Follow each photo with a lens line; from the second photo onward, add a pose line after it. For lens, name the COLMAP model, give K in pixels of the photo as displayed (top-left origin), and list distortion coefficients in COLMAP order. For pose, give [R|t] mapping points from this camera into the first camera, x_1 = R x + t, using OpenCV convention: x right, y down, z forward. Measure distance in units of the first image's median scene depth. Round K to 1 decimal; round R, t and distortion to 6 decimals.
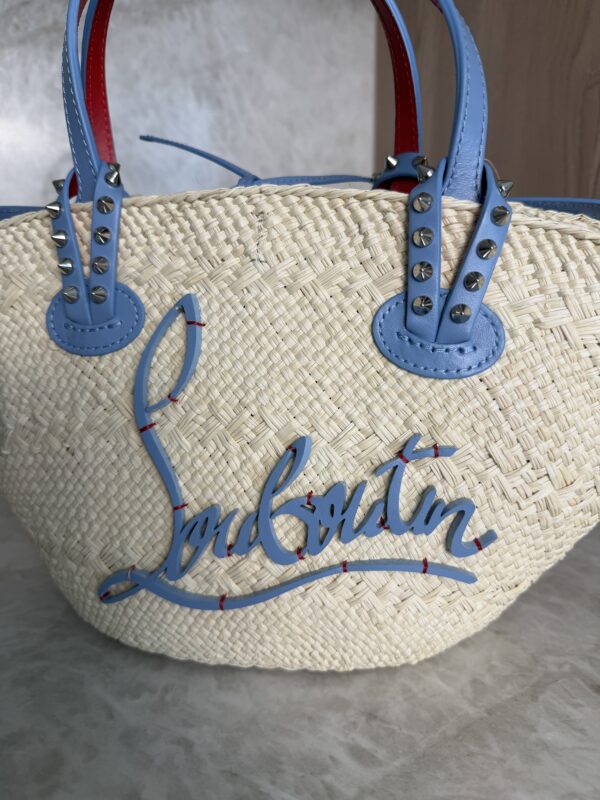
lens RADIAL K [[592.8, 0, 299.9], [0, 592.8, 406.6], [0, 0, 1]] dist [-0.048398, 0.003750]
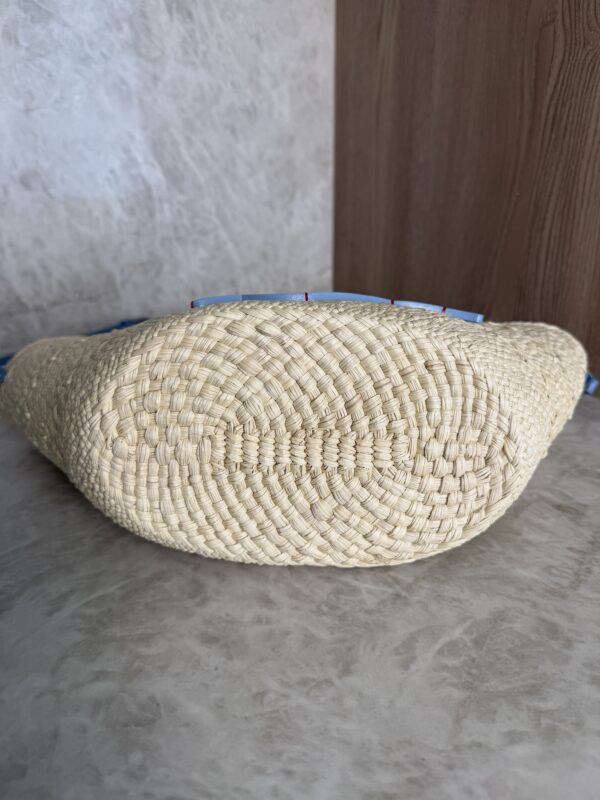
lens RADIAL K [[596.5, 0, 302.1], [0, 596.5, 401.7], [0, 0, 1]] dist [-0.030716, 0.002071]
pose [[0.989476, -0.061975, 0.130755, -0.289970], [0.040966, 0.986646, 0.157641, -0.026413], [-0.138779, -0.150626, 0.978801, -0.308679]]
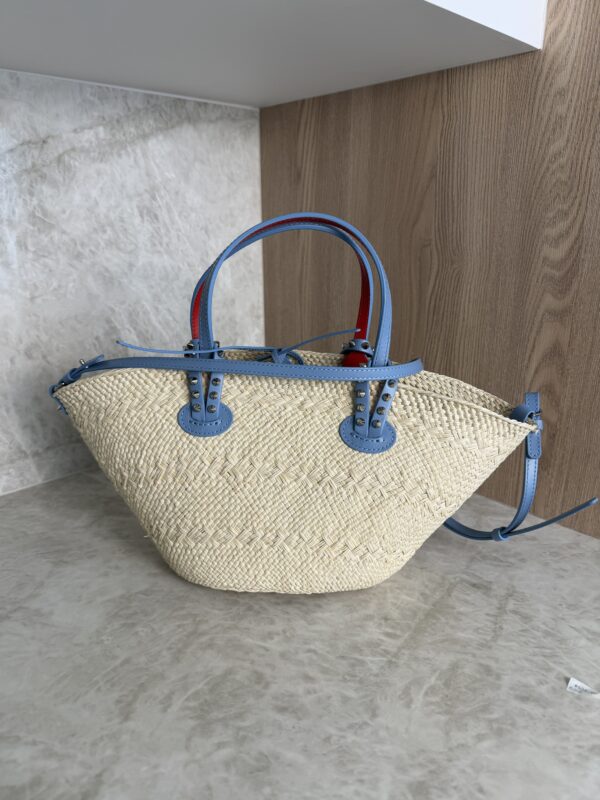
lens RADIAL K [[583.2, 0, 298.8], [0, 583.2, 402.0], [0, 0, 1]] dist [-0.007480, -0.004394]
pose [[0.938036, -0.102378, 0.331069, -0.752720], [0.088964, 0.994489, 0.055465, -0.373360], [-0.334923, -0.022574, 0.941975, -0.815356]]
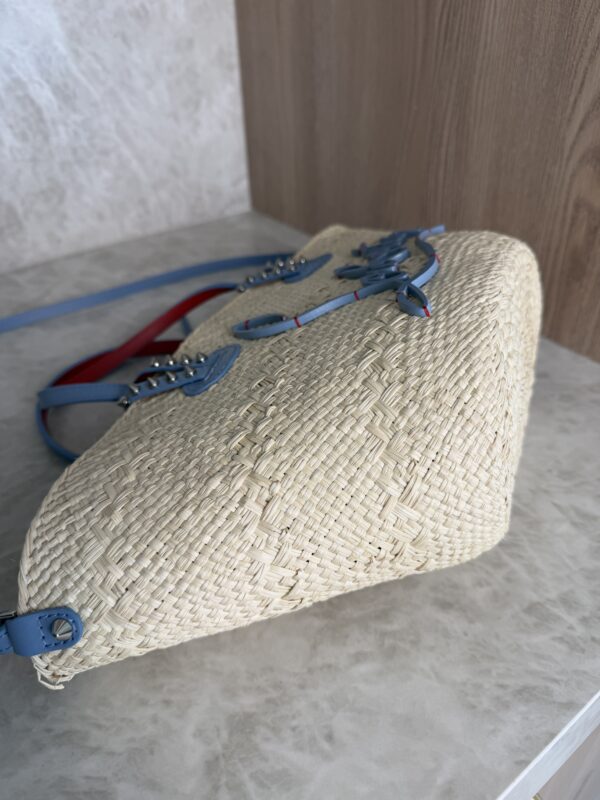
lens RADIAL K [[600.4, 0, 295.5], [0, 600.4, 396.7], [0, 0, 1]] dist [-0.042981, 0.008393]
pose [[0.974942, -0.149219, 0.164991, -0.101320], [0.086418, 0.937460, 0.337196, -0.187956], [-0.204988, -0.314489, 0.926864, -0.382556]]
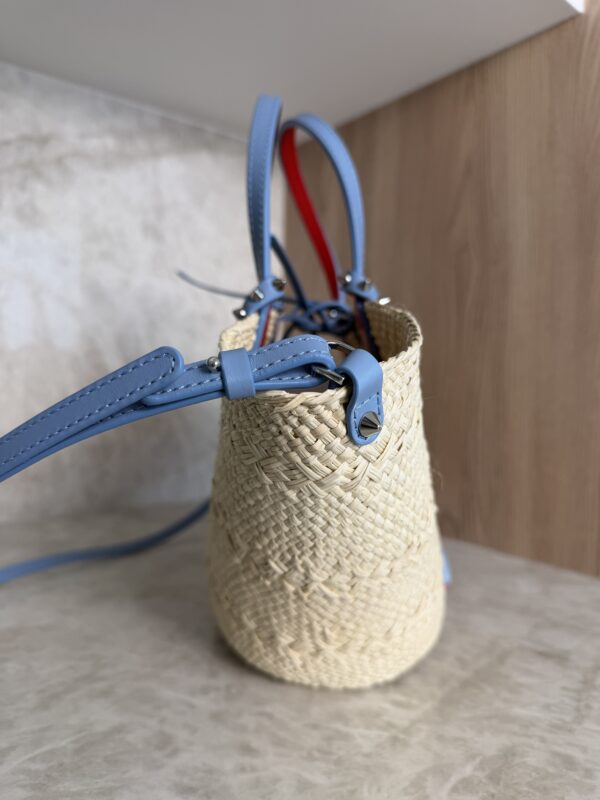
lens RADIAL K [[603.5, 0, 299.8], [0, 603.5, 398.8], [0, 0, 1]] dist [-0.035112, 0.001110]
pose [[0.965499, 0.021675, 0.259502, -0.424881], [0.039710, 0.972620, -0.228985, 0.203016], [-0.257360, 0.231390, 0.938203, -0.324759]]
